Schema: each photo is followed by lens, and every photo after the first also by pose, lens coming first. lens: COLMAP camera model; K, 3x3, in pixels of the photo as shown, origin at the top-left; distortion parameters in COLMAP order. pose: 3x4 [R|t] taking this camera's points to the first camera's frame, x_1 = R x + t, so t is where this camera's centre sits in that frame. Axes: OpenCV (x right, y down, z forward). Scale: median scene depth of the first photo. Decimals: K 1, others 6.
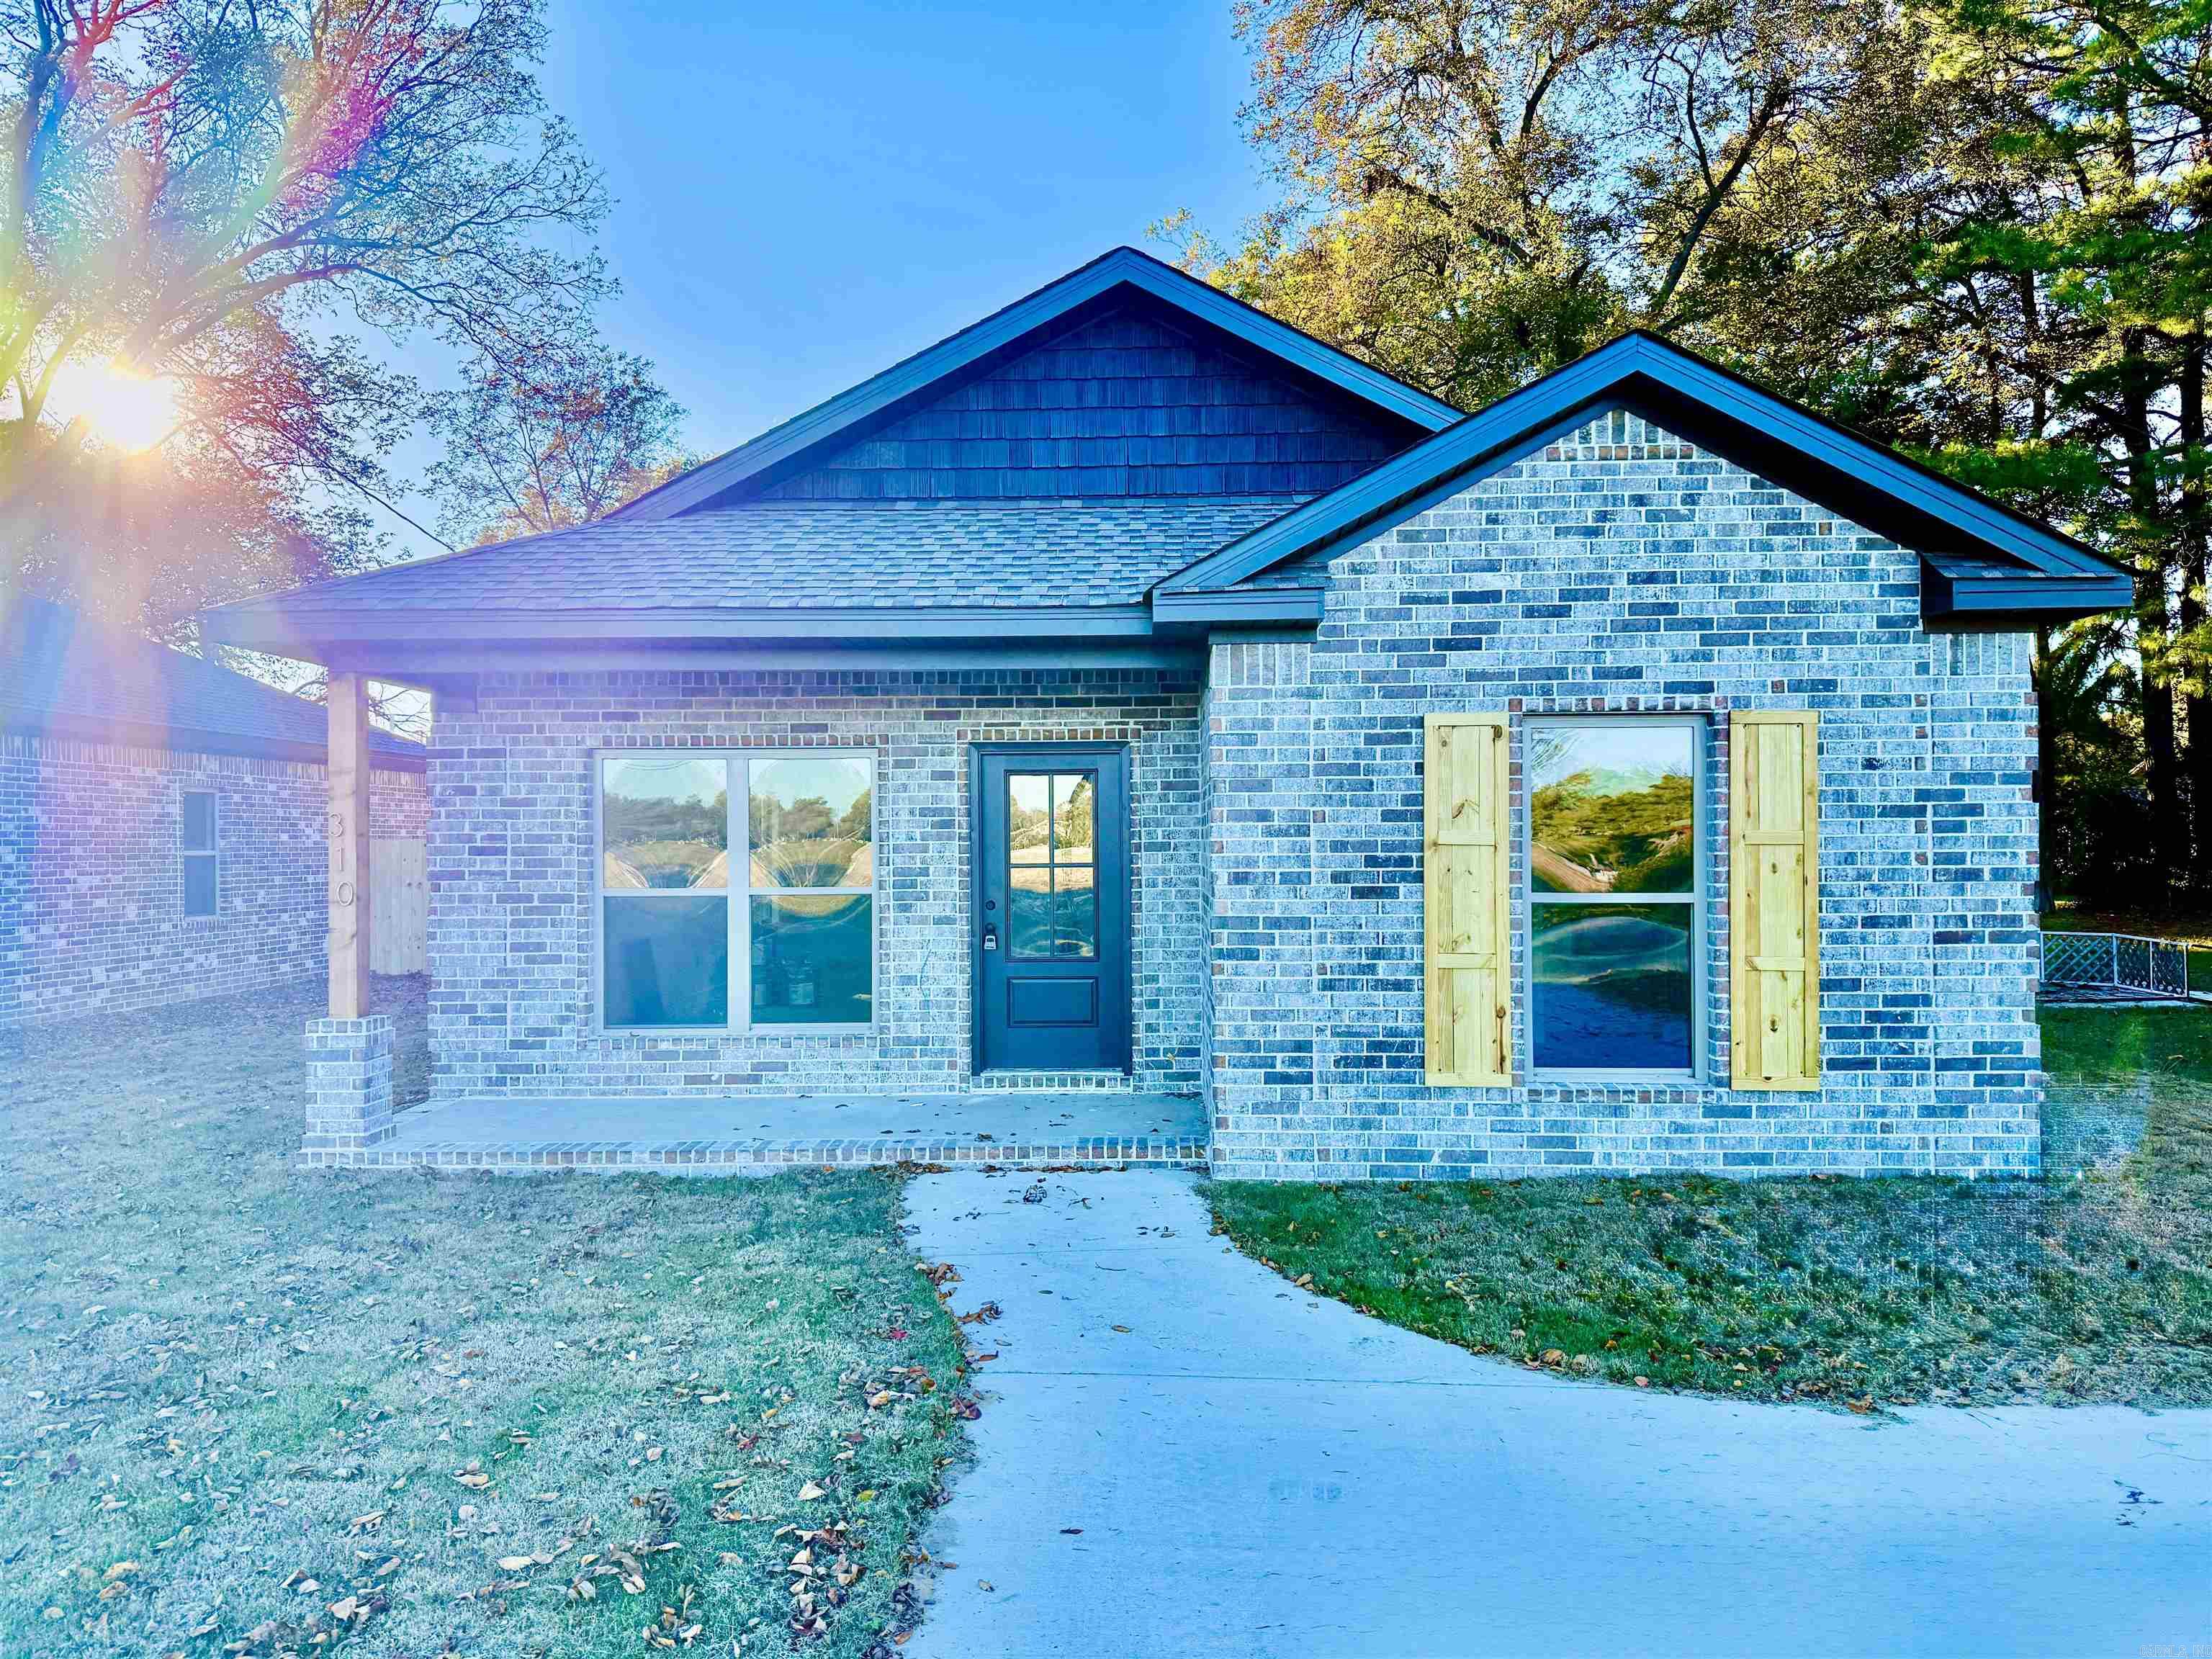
lens RADIAL K [[1479.9, 0, 1083.9], [0, 1479.9, 851.6], [0, 0, 1]] dist [0.062962, -0.069571]
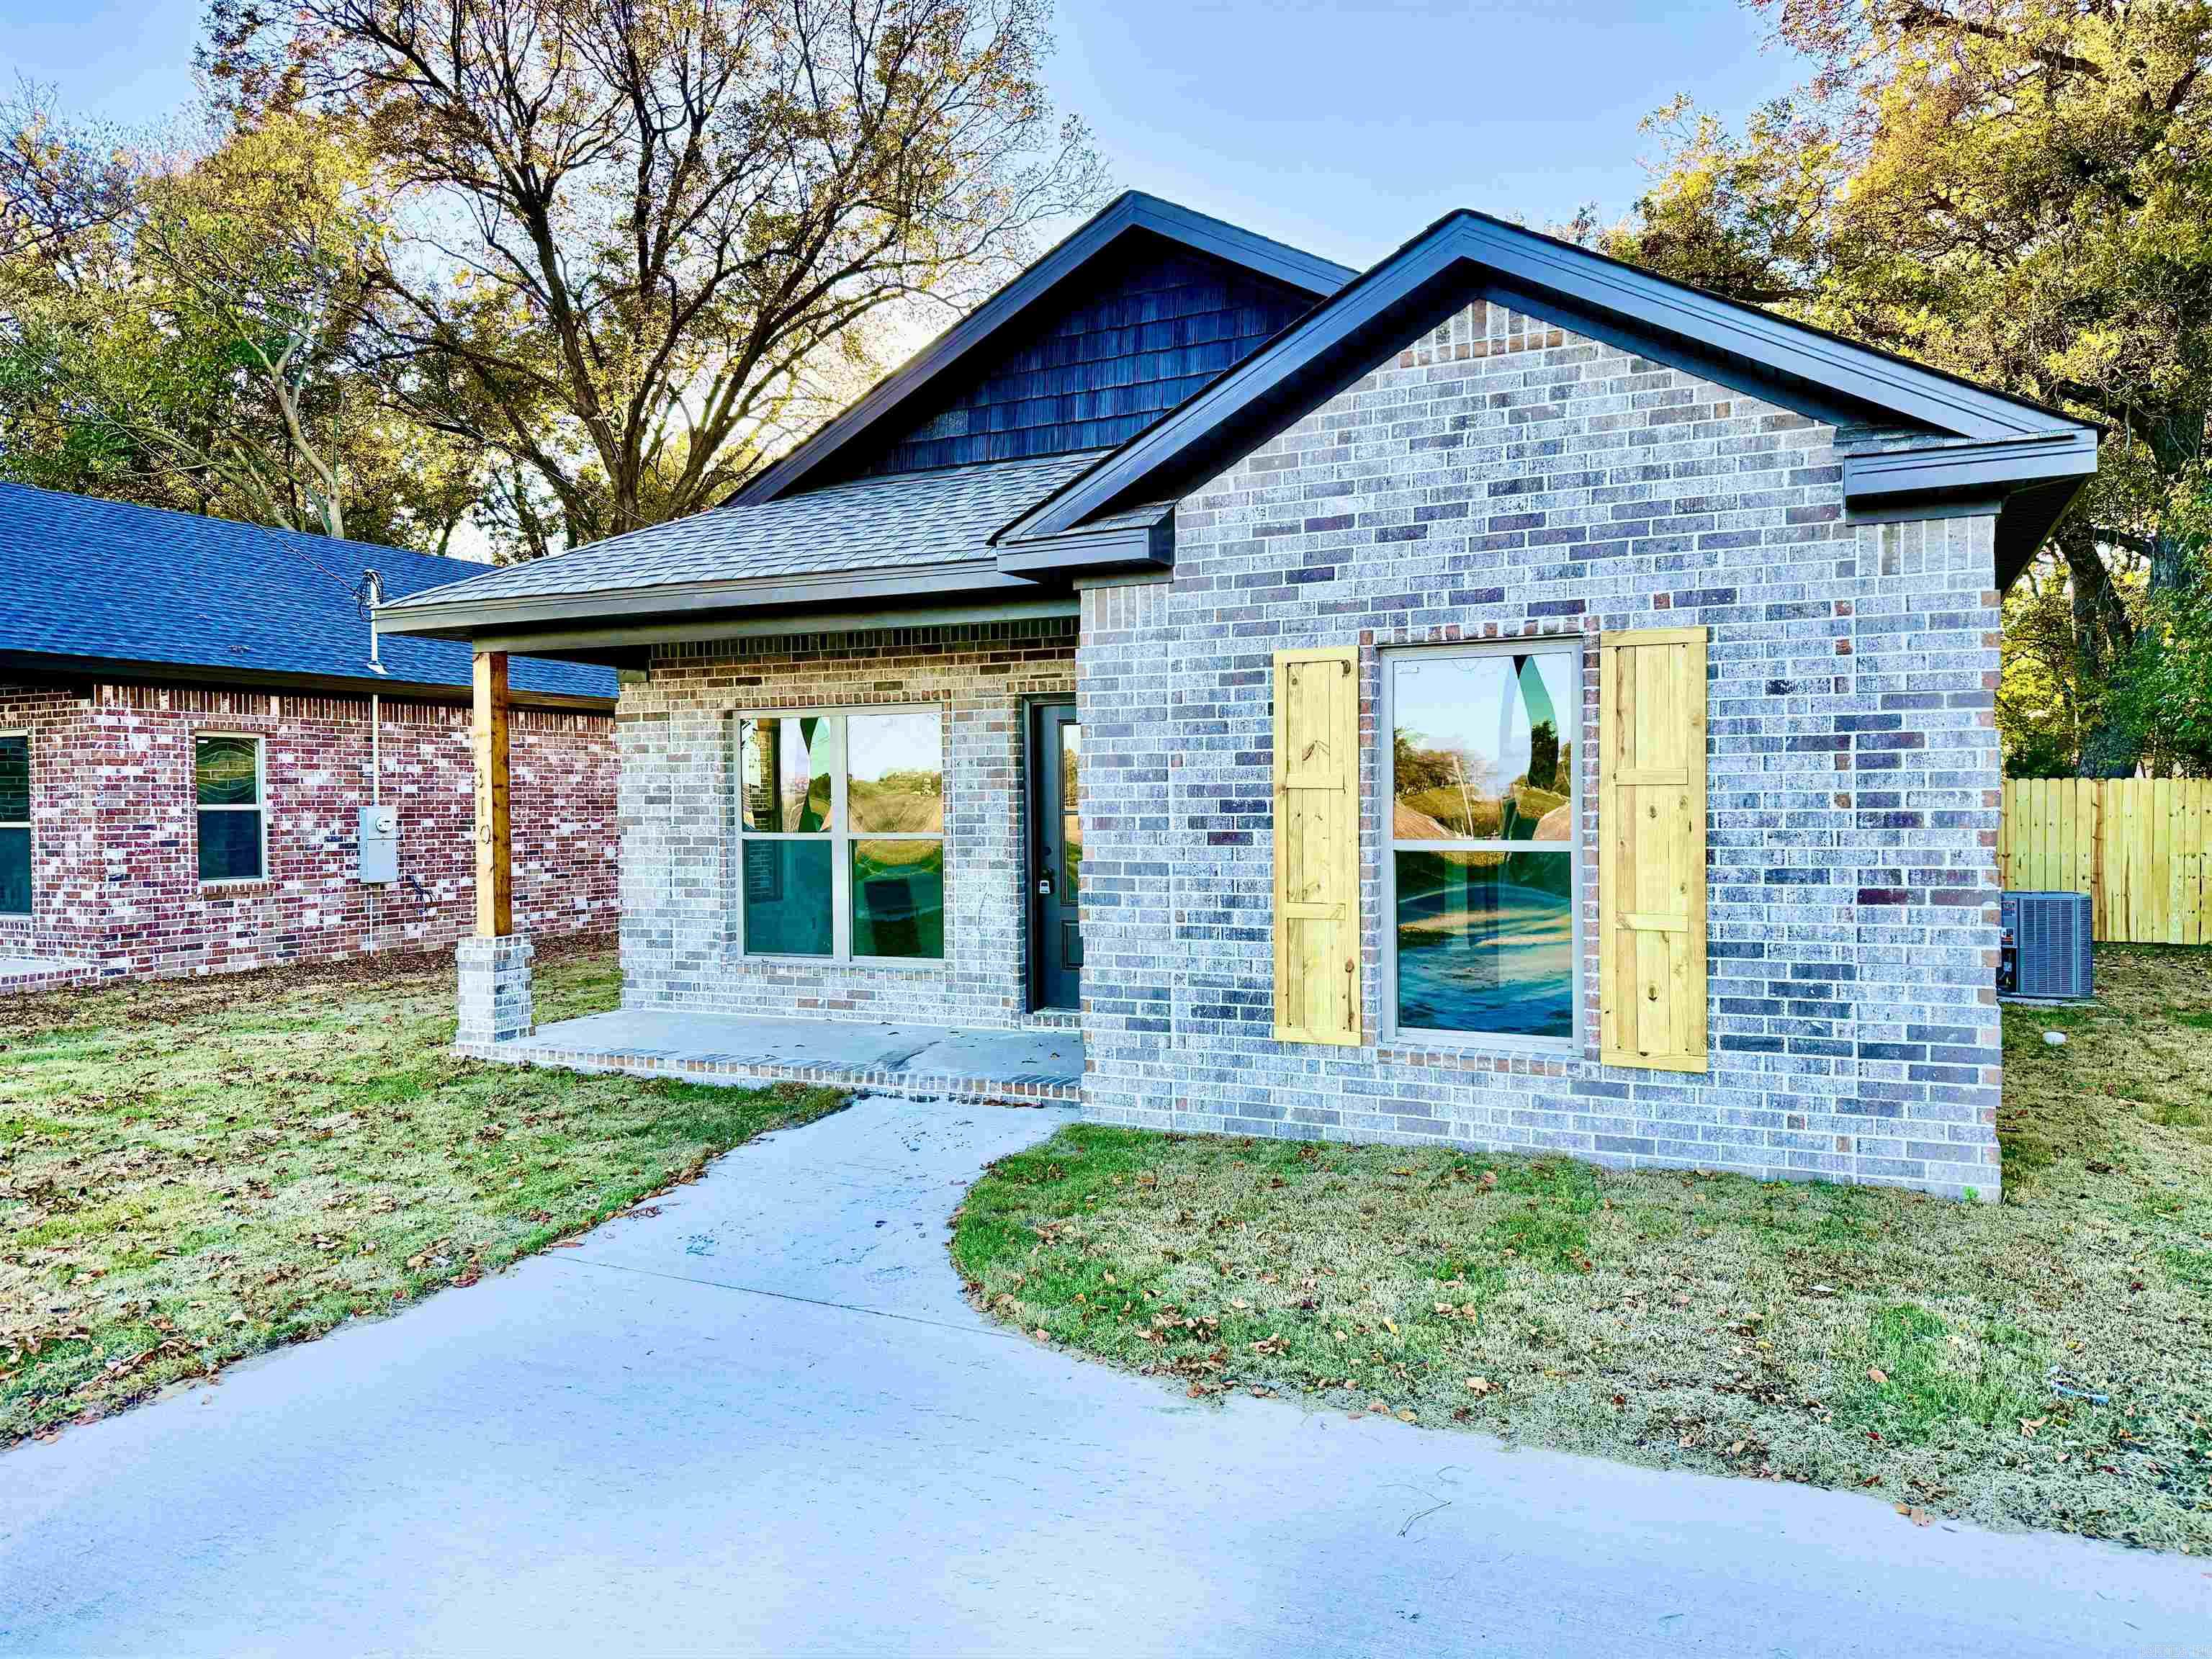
lens RADIAL K [[1479.9, 0, 1109.5], [0, 1479.9, 840.2], [0, 0, 1]] dist [0.062962, -0.069571]
pose [[0.919787, 0.006022, -0.392373, 0.504248], [0.004107, 0.999680, 0.024970, 0.004222], [0.392398, -0.024579, 0.919467, 0.082123]]
